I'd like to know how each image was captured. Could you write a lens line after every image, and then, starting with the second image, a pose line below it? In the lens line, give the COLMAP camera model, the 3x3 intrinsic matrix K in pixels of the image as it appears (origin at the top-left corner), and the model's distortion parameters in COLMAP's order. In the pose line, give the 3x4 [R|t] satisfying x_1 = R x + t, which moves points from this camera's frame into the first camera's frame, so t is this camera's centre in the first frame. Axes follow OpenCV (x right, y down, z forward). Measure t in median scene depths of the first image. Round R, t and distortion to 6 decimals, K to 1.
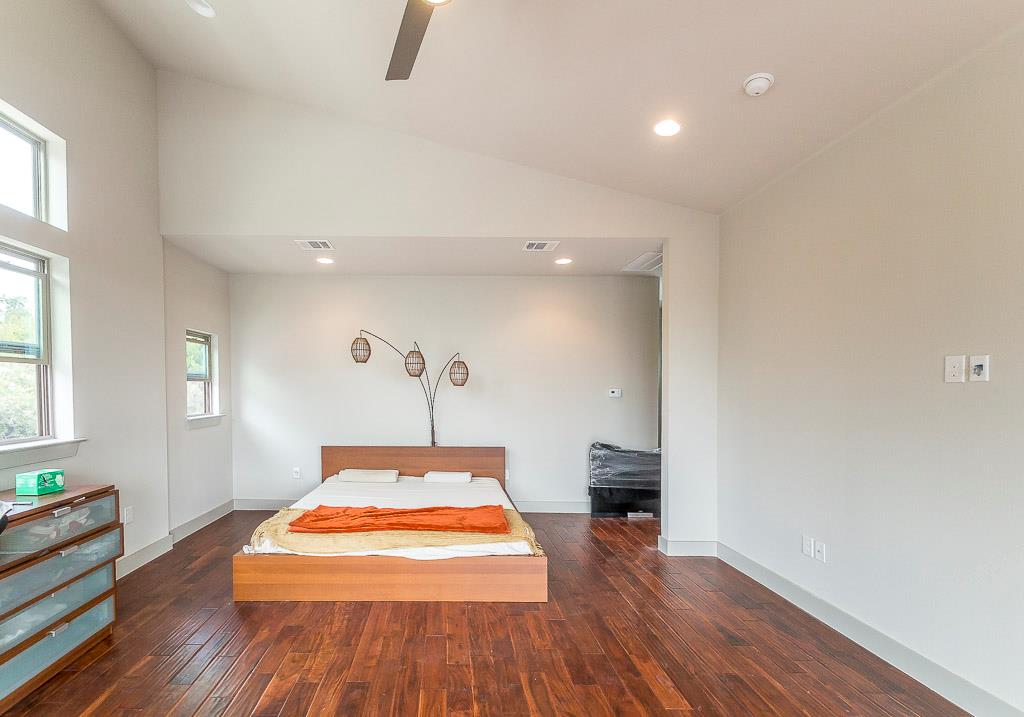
lens RADIAL K [[430.6, 0, 512.1], [0, 430.6, 398.5], [0, 0, 1]] dist [0.001158, 0.000002]
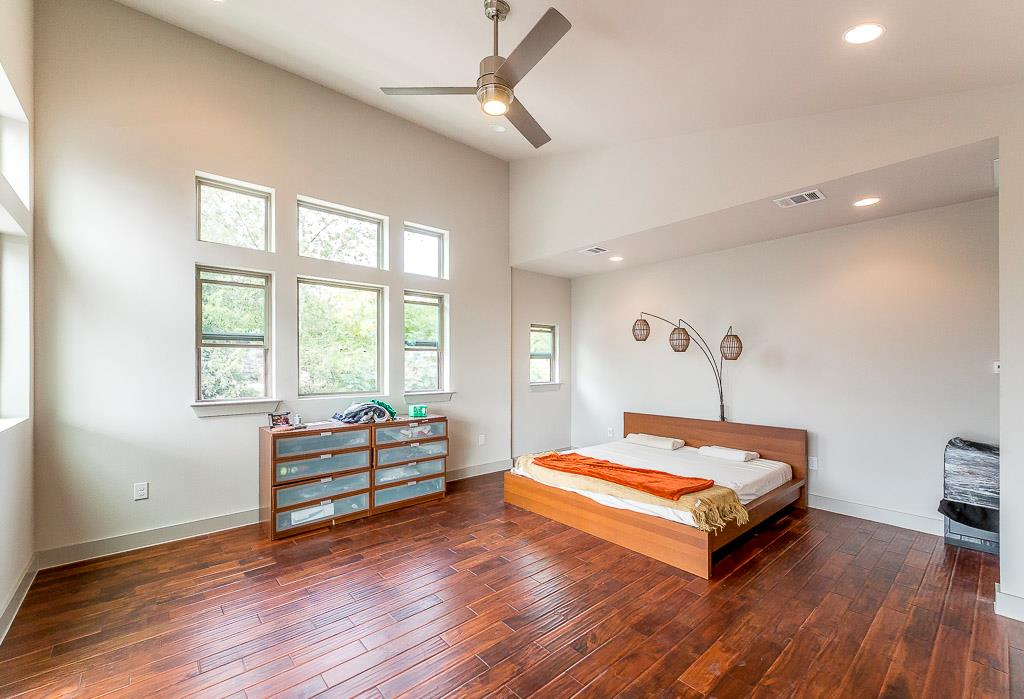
lens RADIAL K [[415.9, 0, 522.2], [0, 415.9, 365.7], [0, 0, 1]] dist [0.002223, -0.000085]
pose [[0.670664, -0.001269, -0.741760, 0.485002], [-0.011417, 0.999862, -0.012032, 0.000187], [0.741674, 0.016538, 0.670557, 0.035575]]
